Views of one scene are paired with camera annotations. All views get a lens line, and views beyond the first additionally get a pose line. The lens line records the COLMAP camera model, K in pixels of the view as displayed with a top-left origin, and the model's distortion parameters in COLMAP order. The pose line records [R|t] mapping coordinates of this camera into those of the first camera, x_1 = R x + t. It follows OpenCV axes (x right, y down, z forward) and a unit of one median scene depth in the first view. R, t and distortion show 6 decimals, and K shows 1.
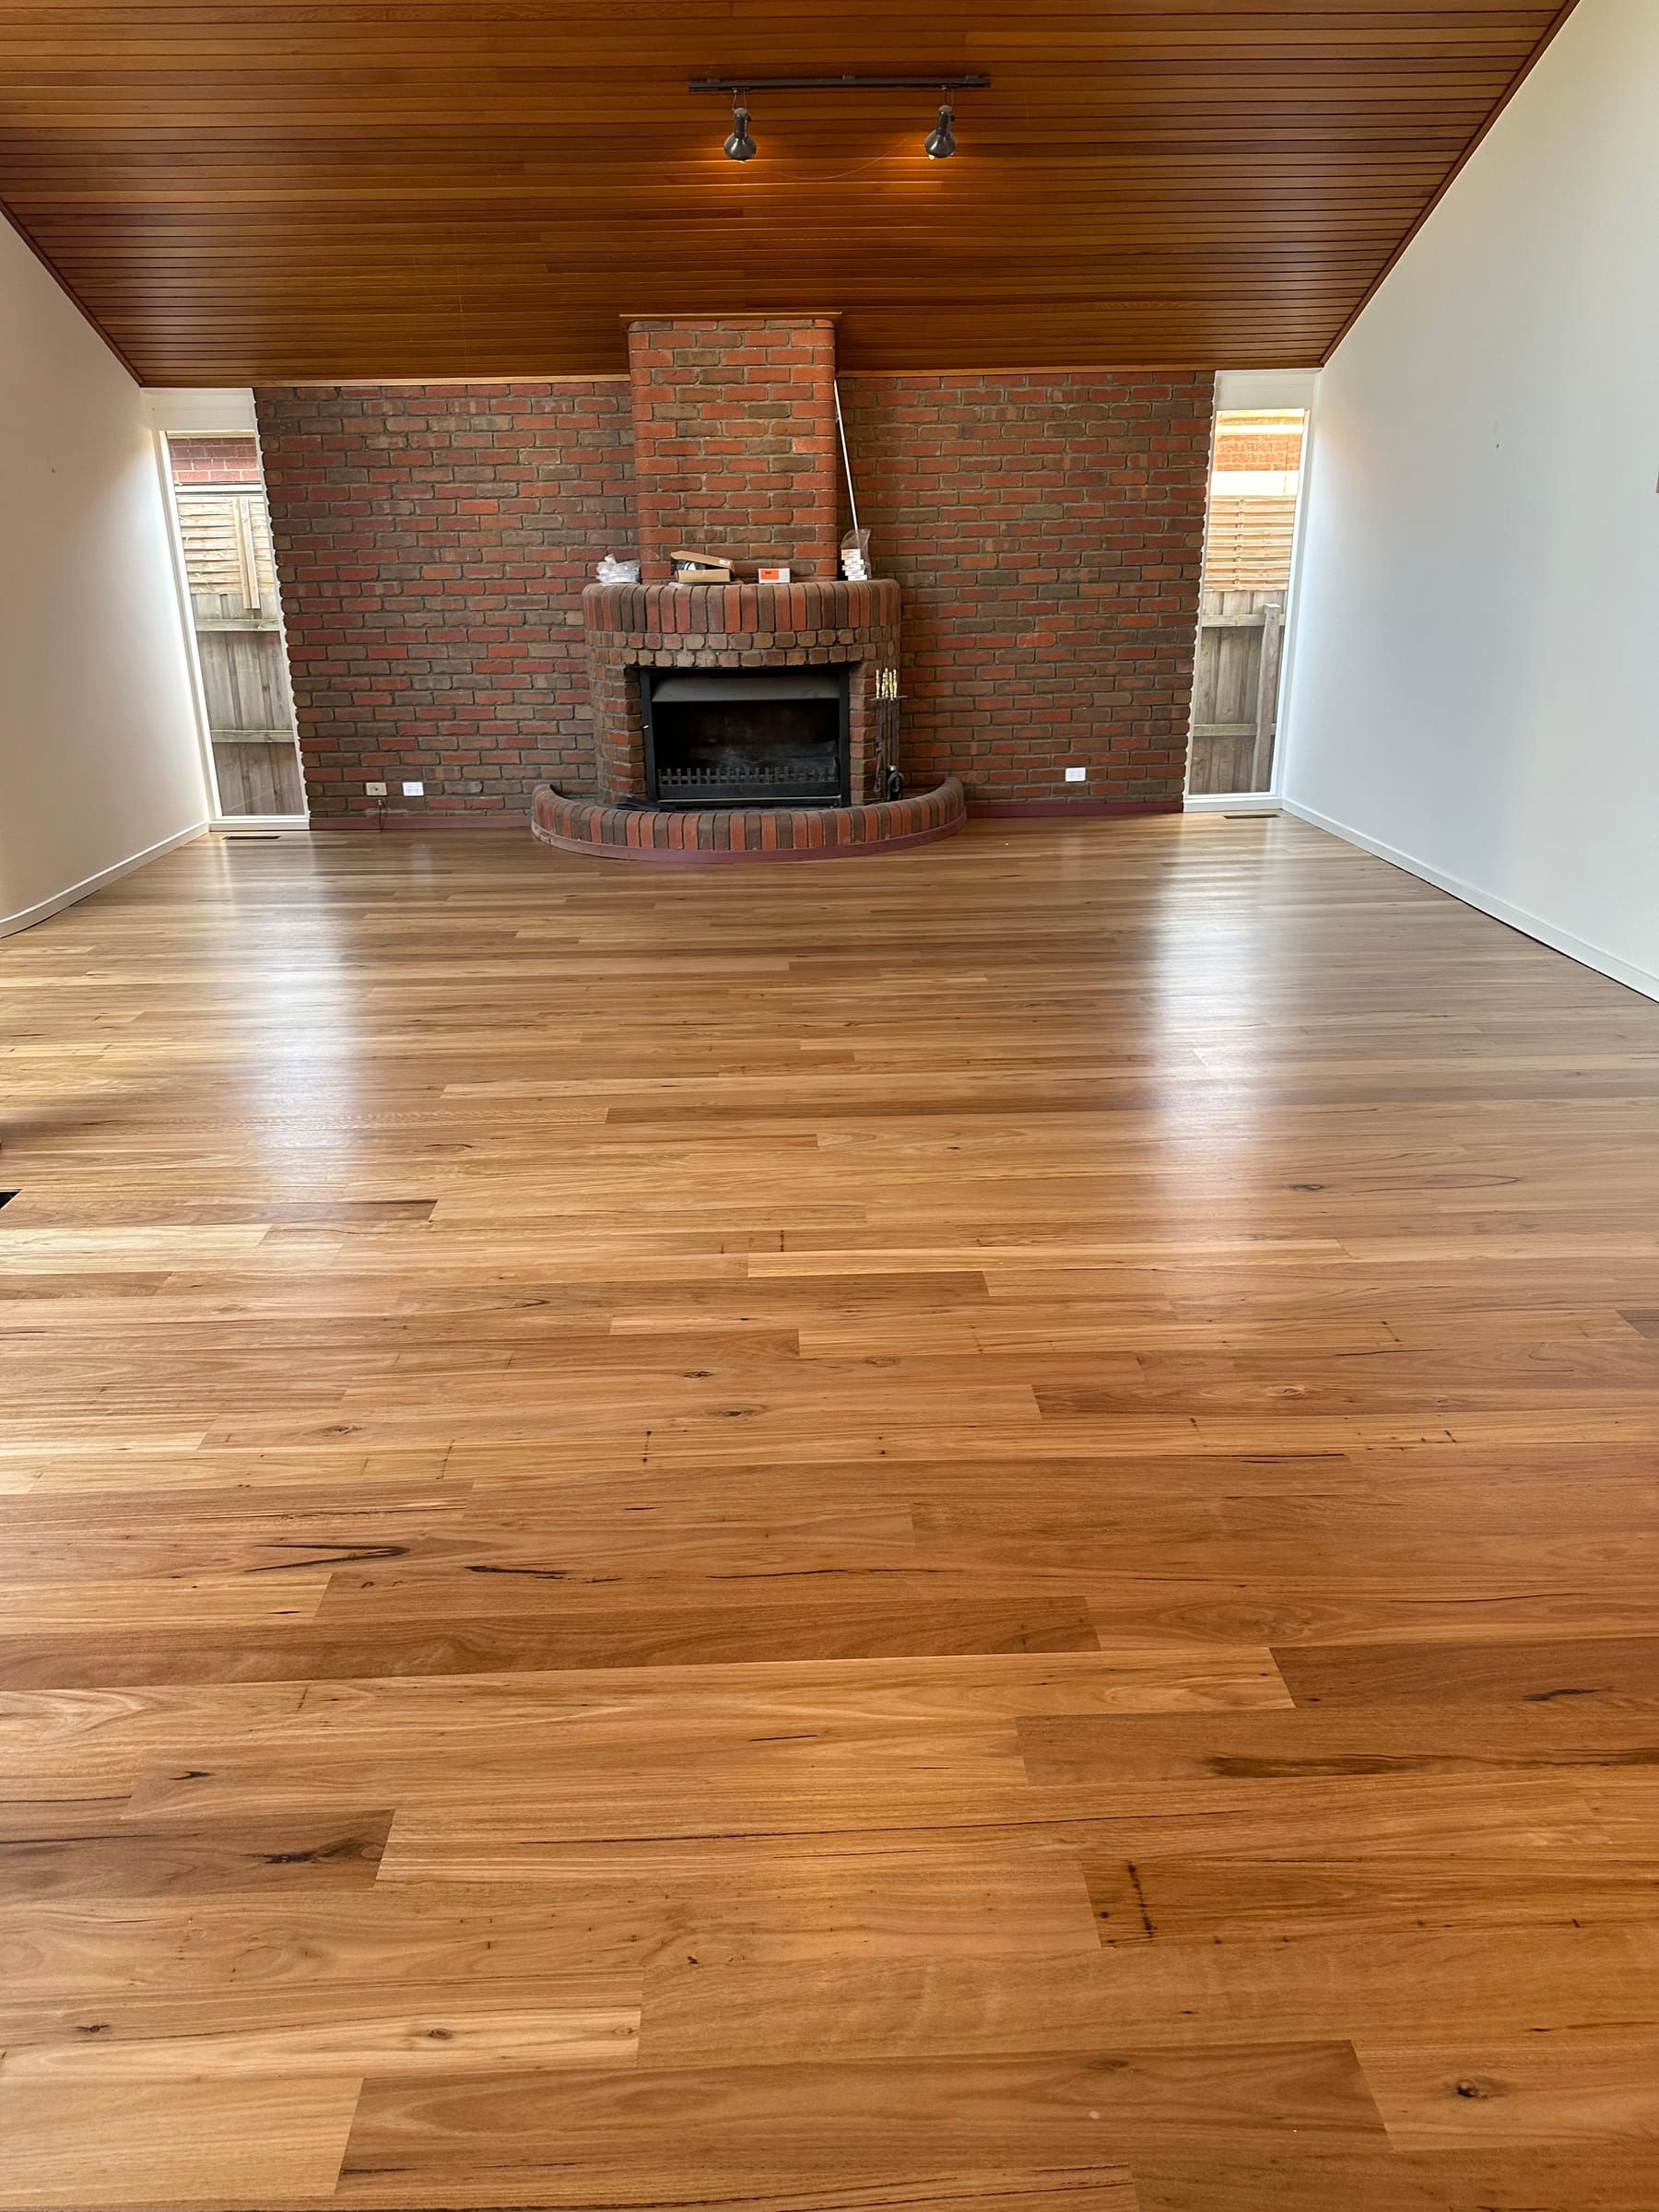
lens RADIAL K [[1553.5, 0, 822.1], [0, 1553.5, 1098.9], [0, 0, 1]] dist [0.081559, -0.085931]
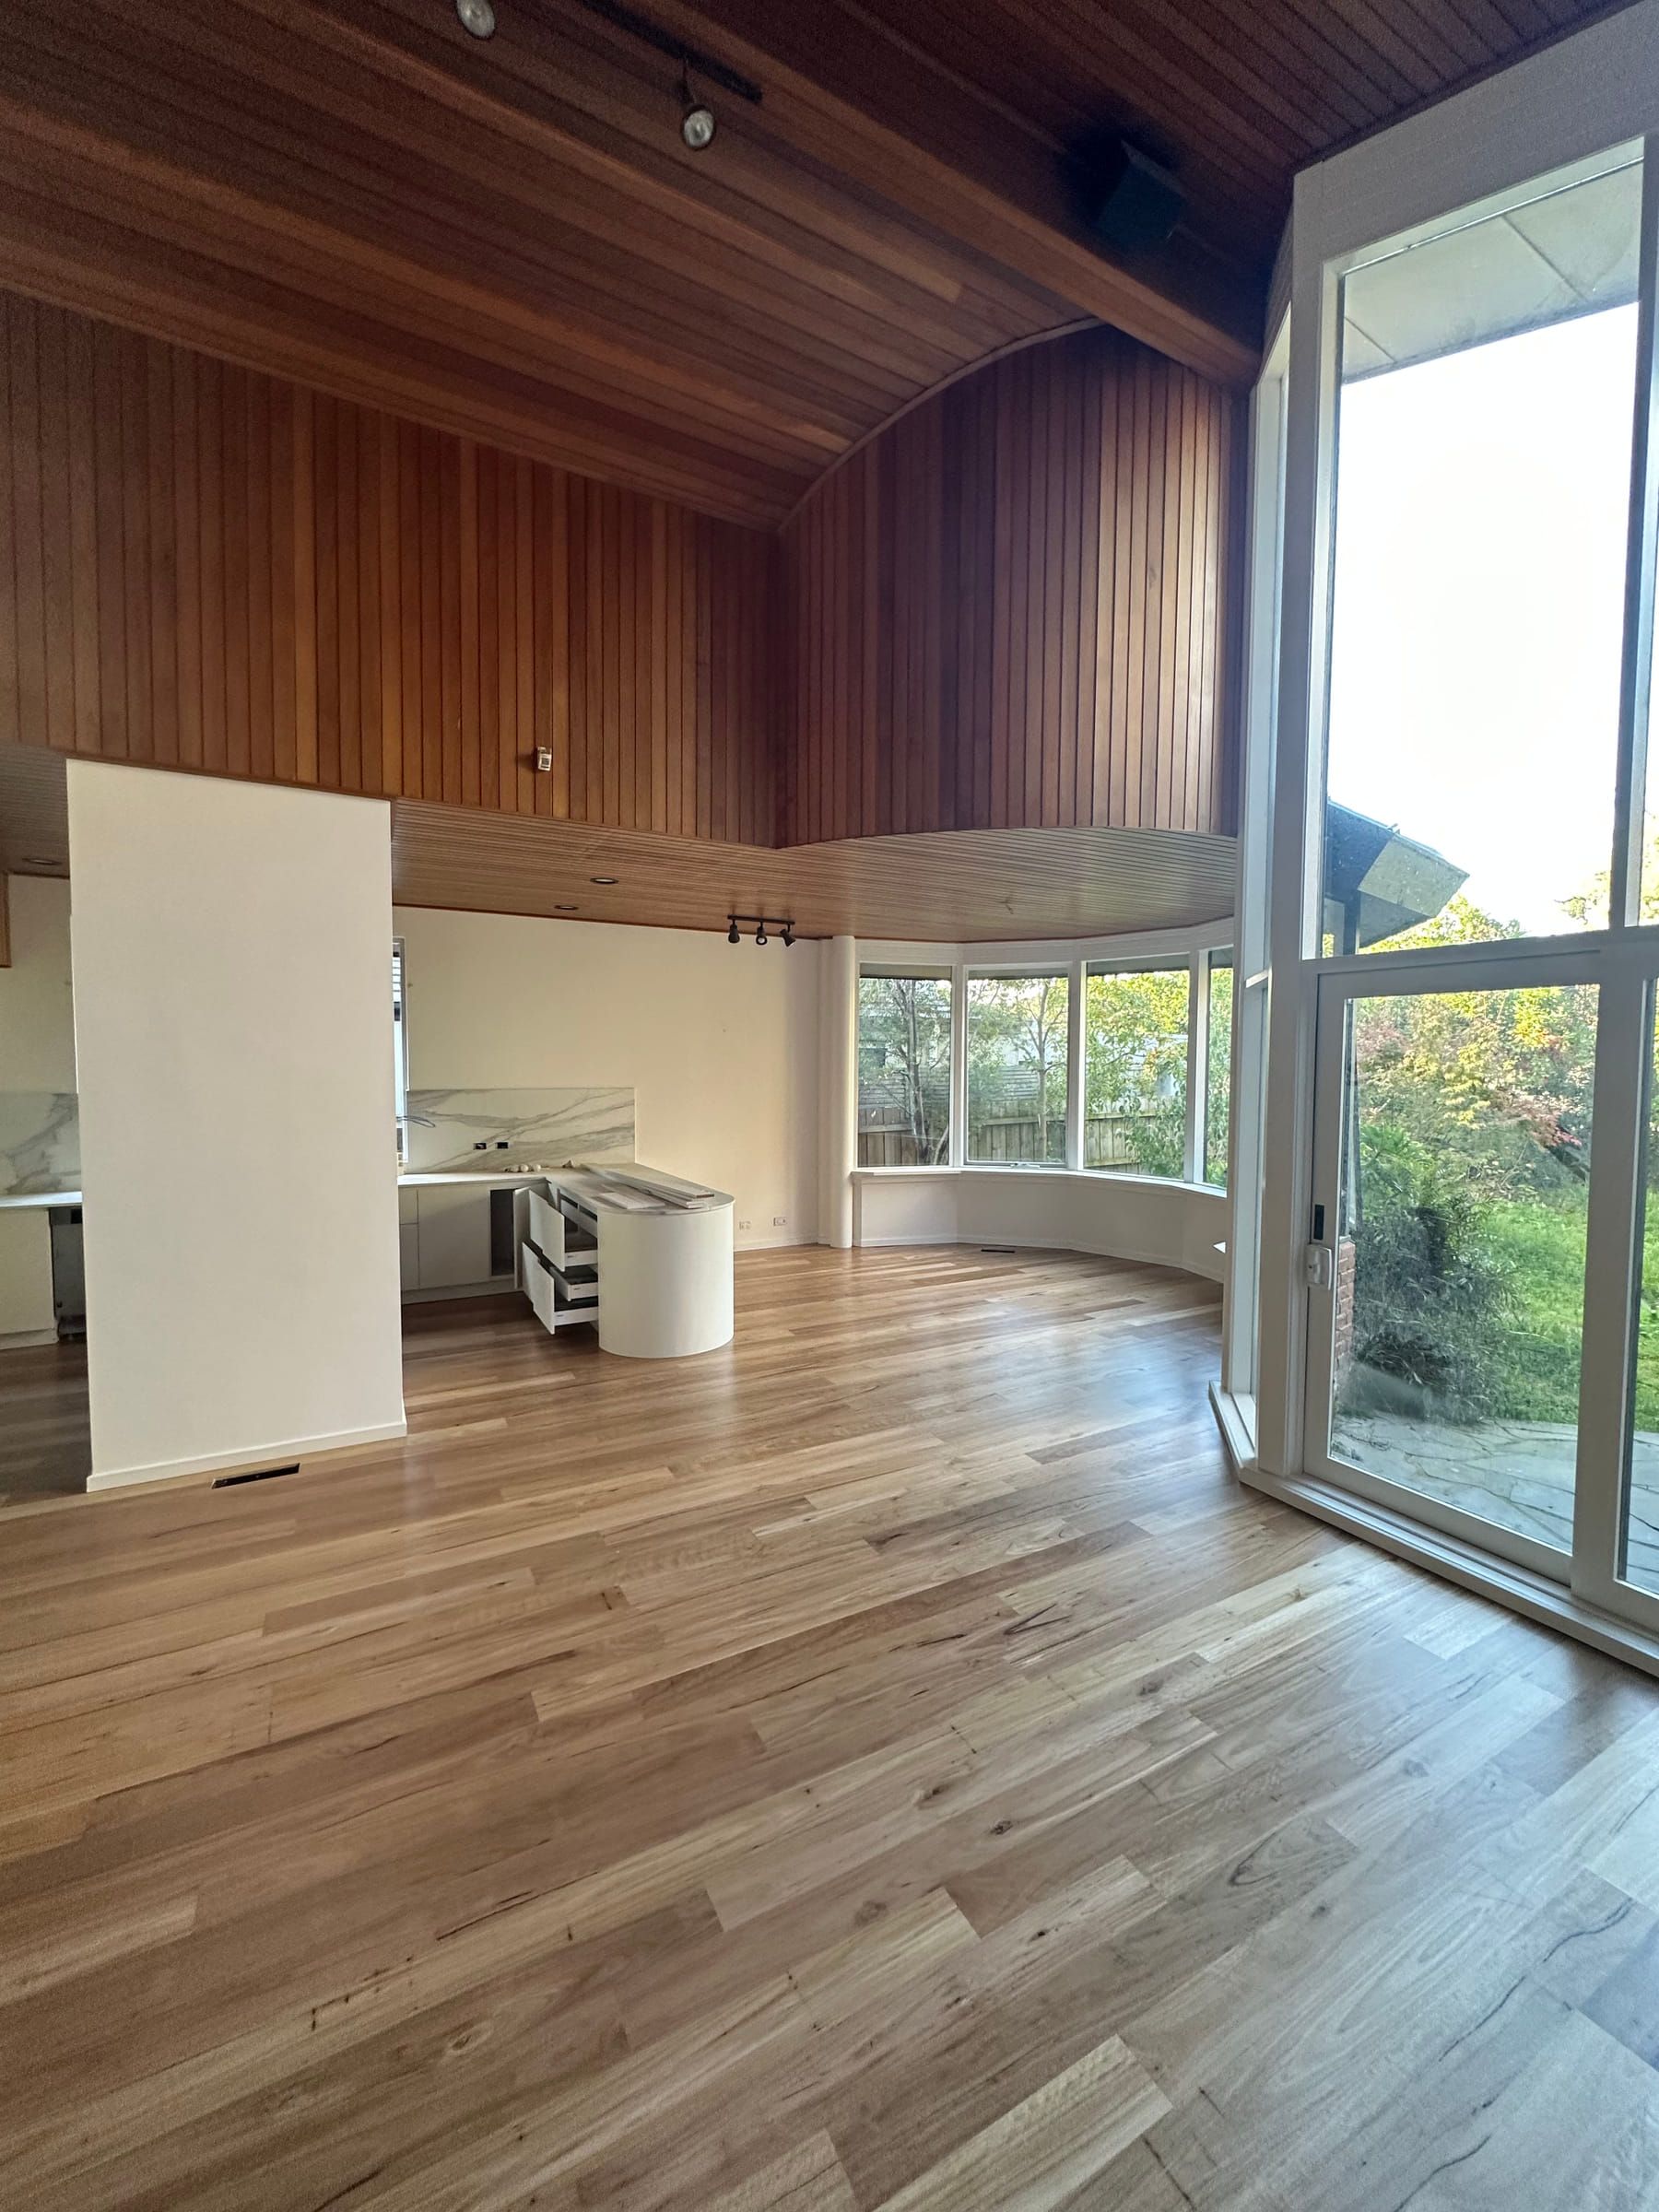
lens RADIAL K [[874.2, 0, 829.3], [0, 874.2, 1097.3], [0, 0, 1]] dist [-0.000657, -0.000291]
pose [[-0.894853, 0.029067, -0.445414, 0.118983], [-0.140199, 0.929074, 0.342295, -0.205012], [0.423772, 0.368751, -0.827309, 0.494496]]
